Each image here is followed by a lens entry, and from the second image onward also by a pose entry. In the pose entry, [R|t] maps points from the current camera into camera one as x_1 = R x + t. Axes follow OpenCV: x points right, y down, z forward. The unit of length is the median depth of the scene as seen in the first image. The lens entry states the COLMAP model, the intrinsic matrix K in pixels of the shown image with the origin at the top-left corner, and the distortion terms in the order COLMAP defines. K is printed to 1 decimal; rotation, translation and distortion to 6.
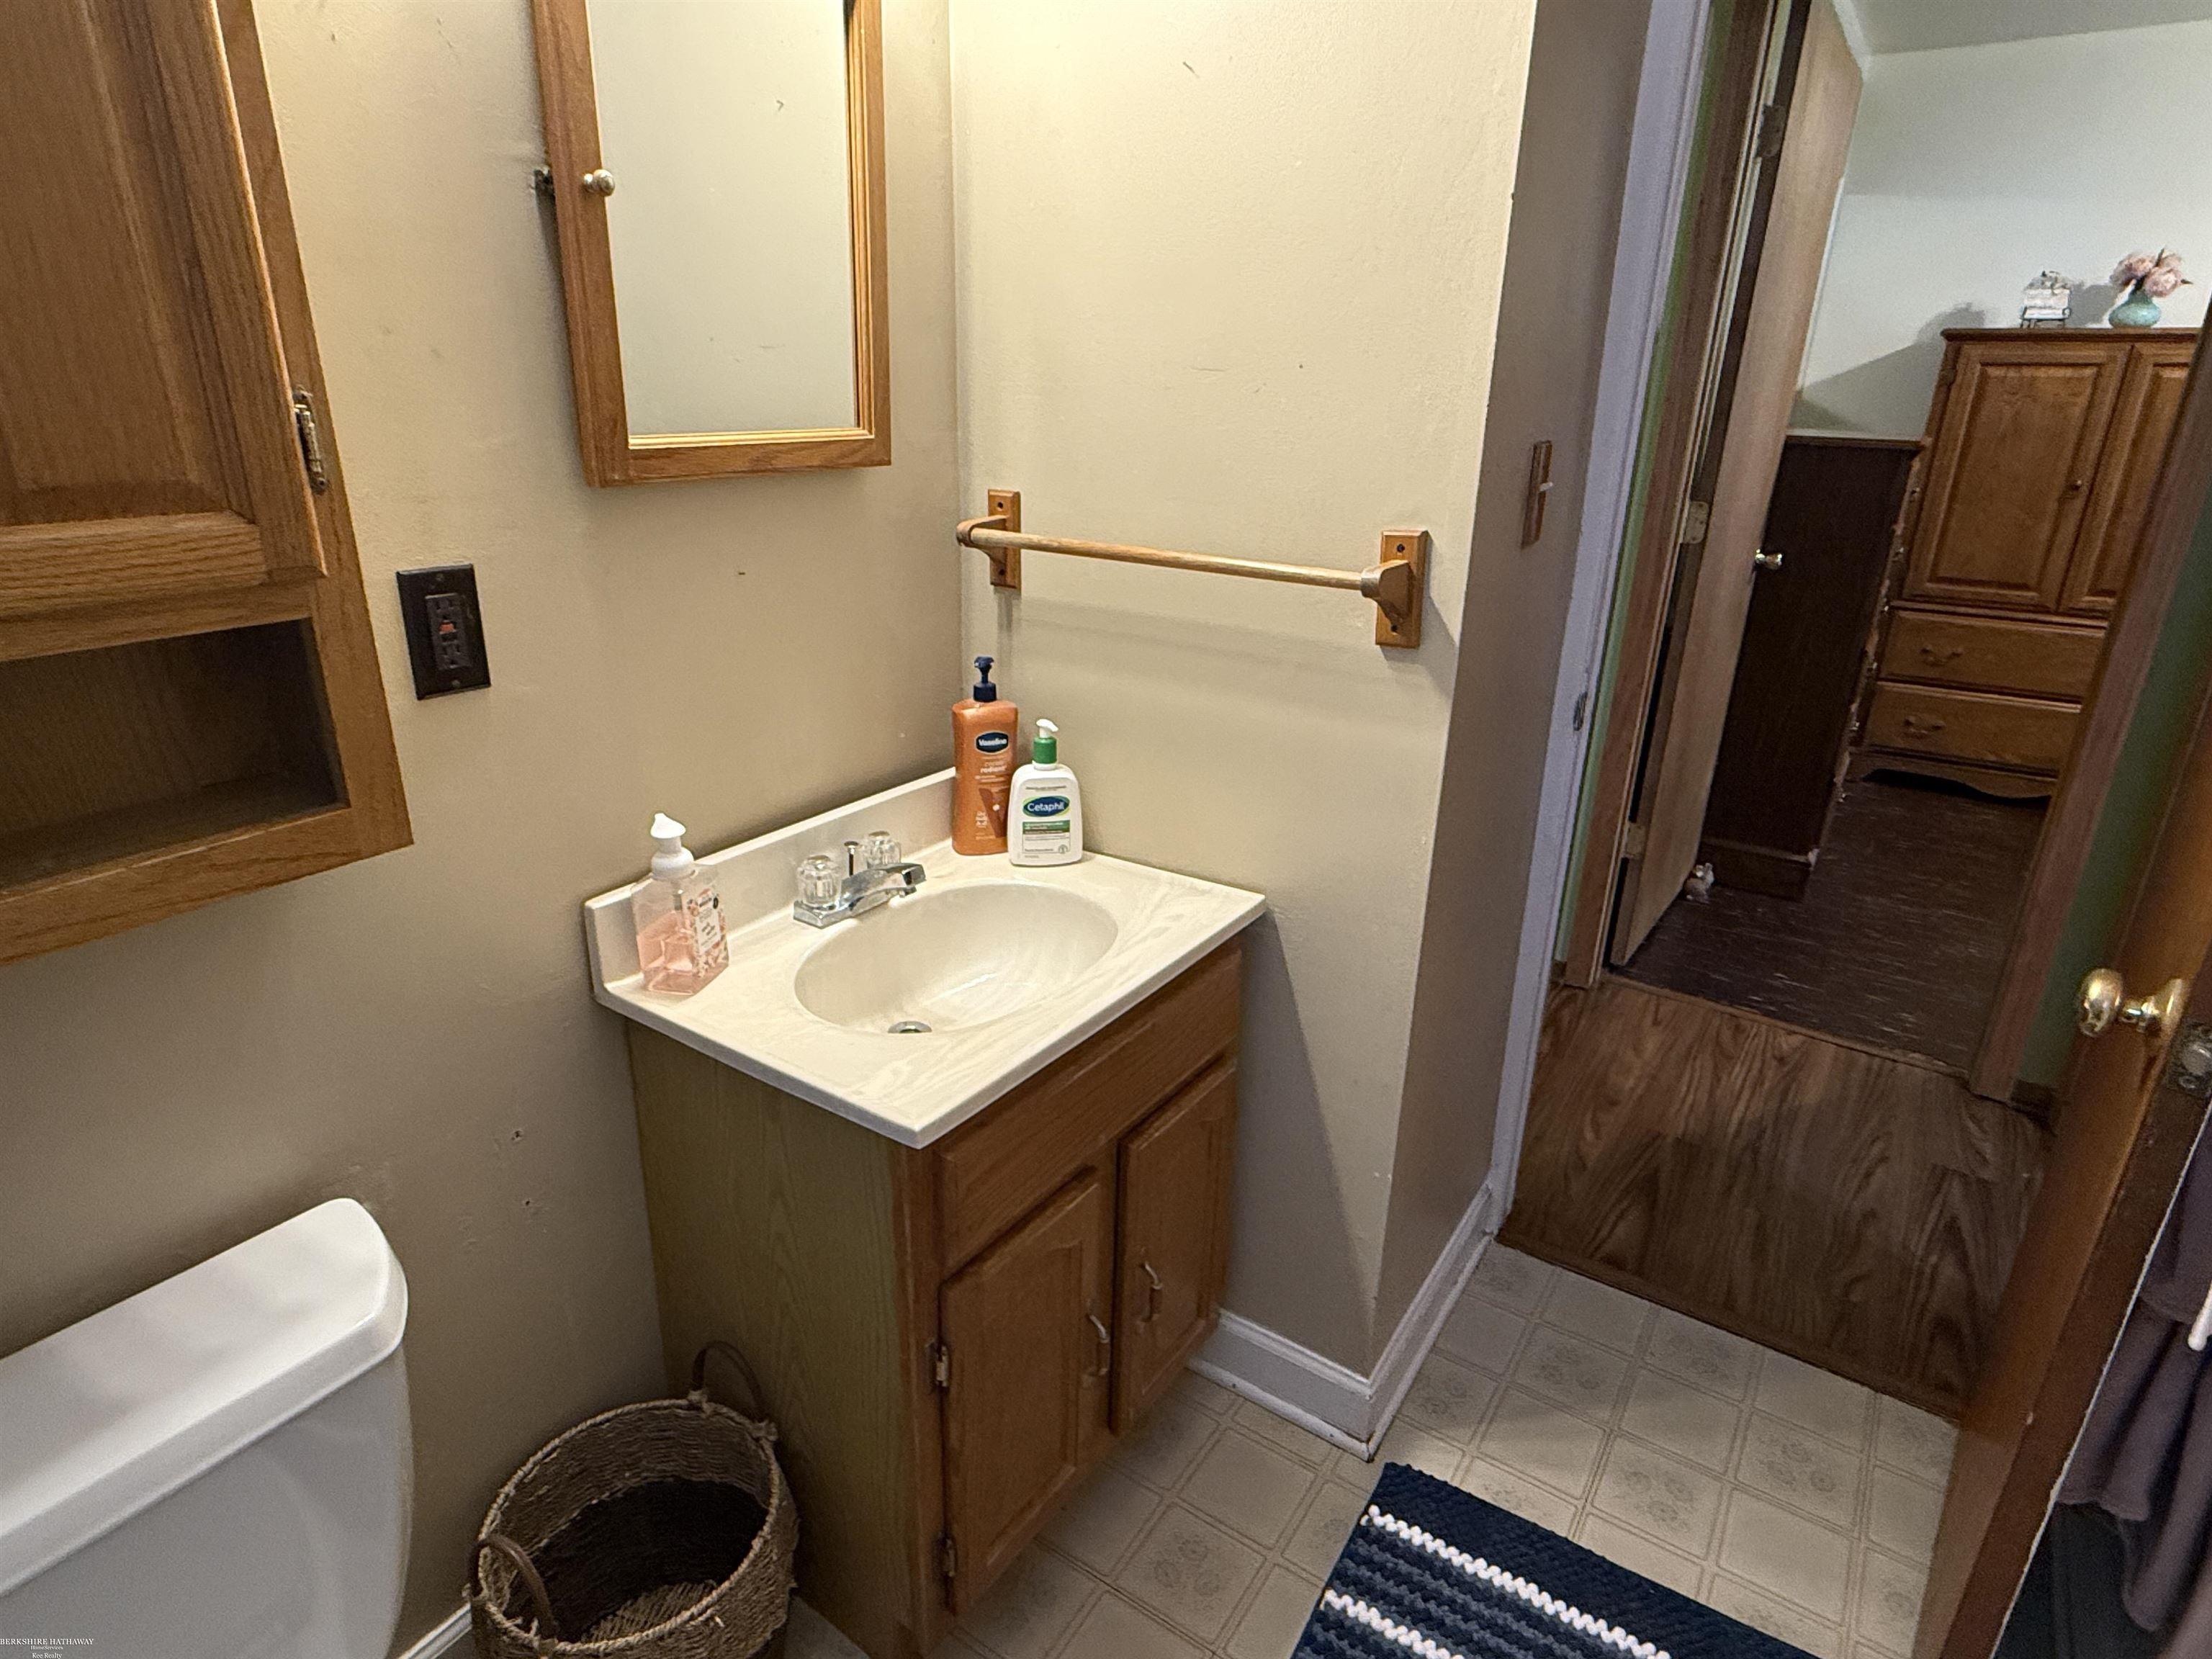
lens RADIAL K [[1225.7, 0, 1099.2], [0, 1225.7, 825.7], [0, 0, 1]] dist [-0.003059, -0.001323]
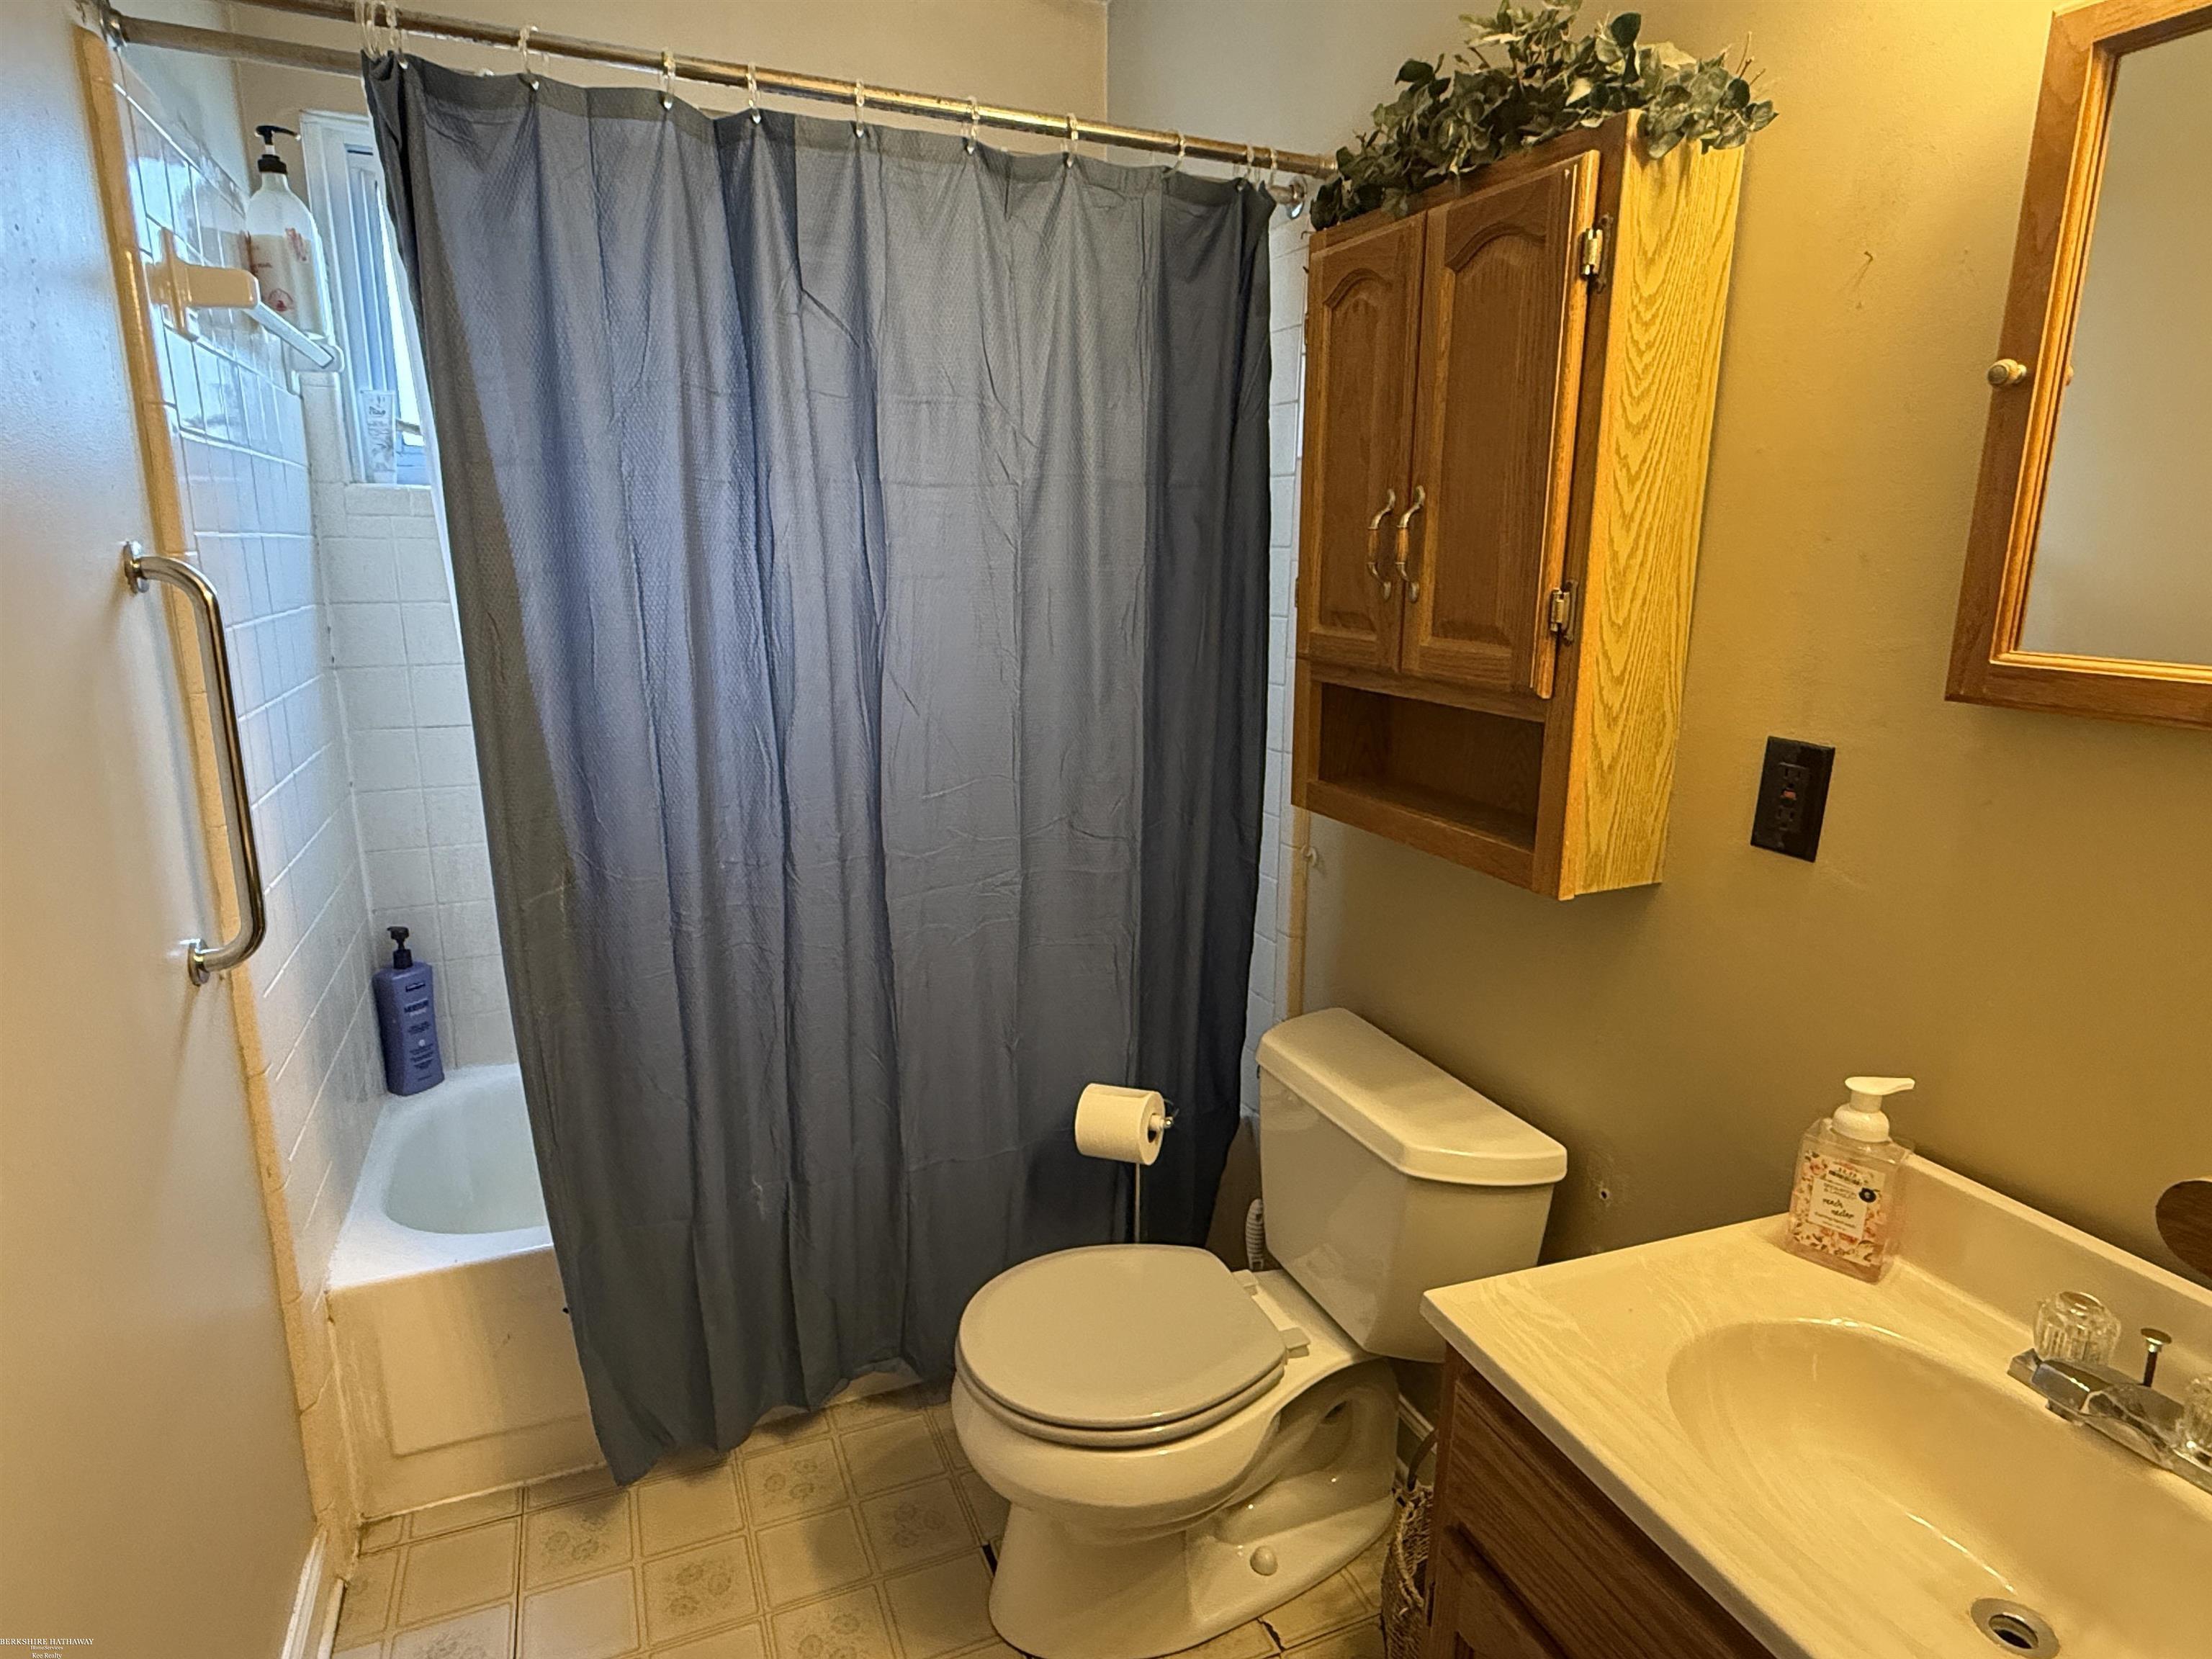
lens RADIAL K [[1225.7, 0, 1103.5], [0, 1225.7, 829.8], [0, 0, 1]] dist [-0.003059, -0.001323]
pose [[-0.543381, 0.160264, -0.824047, 0.693442], [-0.318672, 0.868756, 0.379093, -0.342788], [0.776650, 0.468592, -0.420993, 0.962609]]
